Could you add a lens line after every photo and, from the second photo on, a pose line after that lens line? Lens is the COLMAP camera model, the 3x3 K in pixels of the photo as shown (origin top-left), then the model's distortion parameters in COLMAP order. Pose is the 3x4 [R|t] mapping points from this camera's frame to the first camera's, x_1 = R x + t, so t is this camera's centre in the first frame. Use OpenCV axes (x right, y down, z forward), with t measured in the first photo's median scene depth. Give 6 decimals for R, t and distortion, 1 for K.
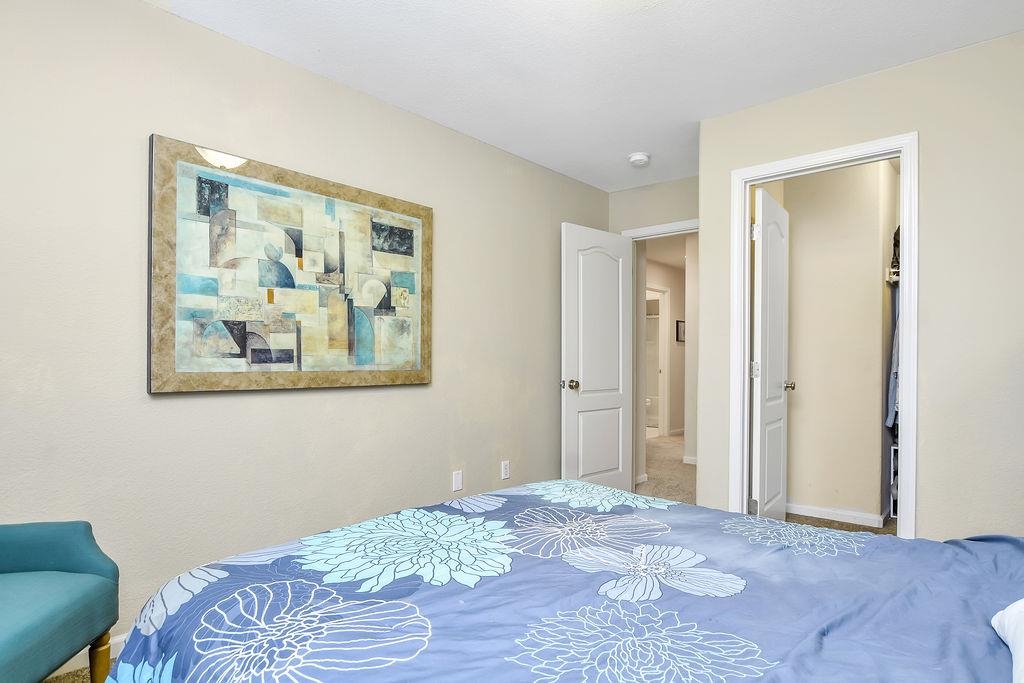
lens RADIAL K [[565.1, 0, 516.8], [0, 565.1, 348.7], [0, 0, 1]] dist [-0.018545, 0.006067]
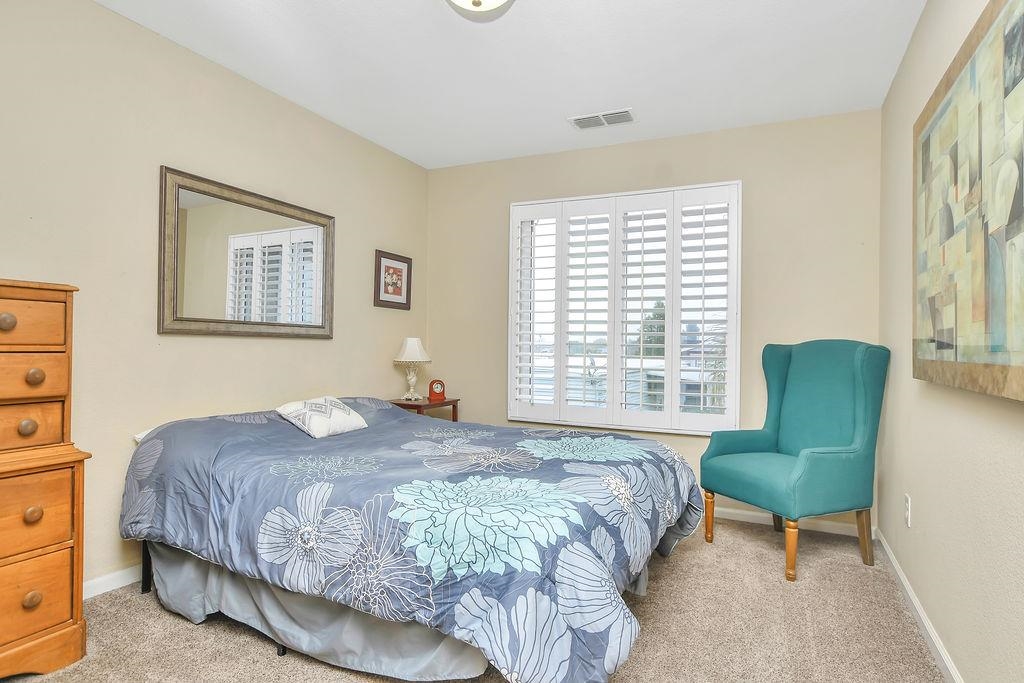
lens RADIAL K [[565.1, 0, 513.4], [0, 565.1, 342.4], [0, 0, 1]] dist [-0.018545, 0.006067]
pose [[-0.964225, -0.018782, -0.264418, 0.369703], [-0.013240, 0.999654, -0.022727, 0.054157], [0.264753, -0.018413, -0.964140, 2.046802]]
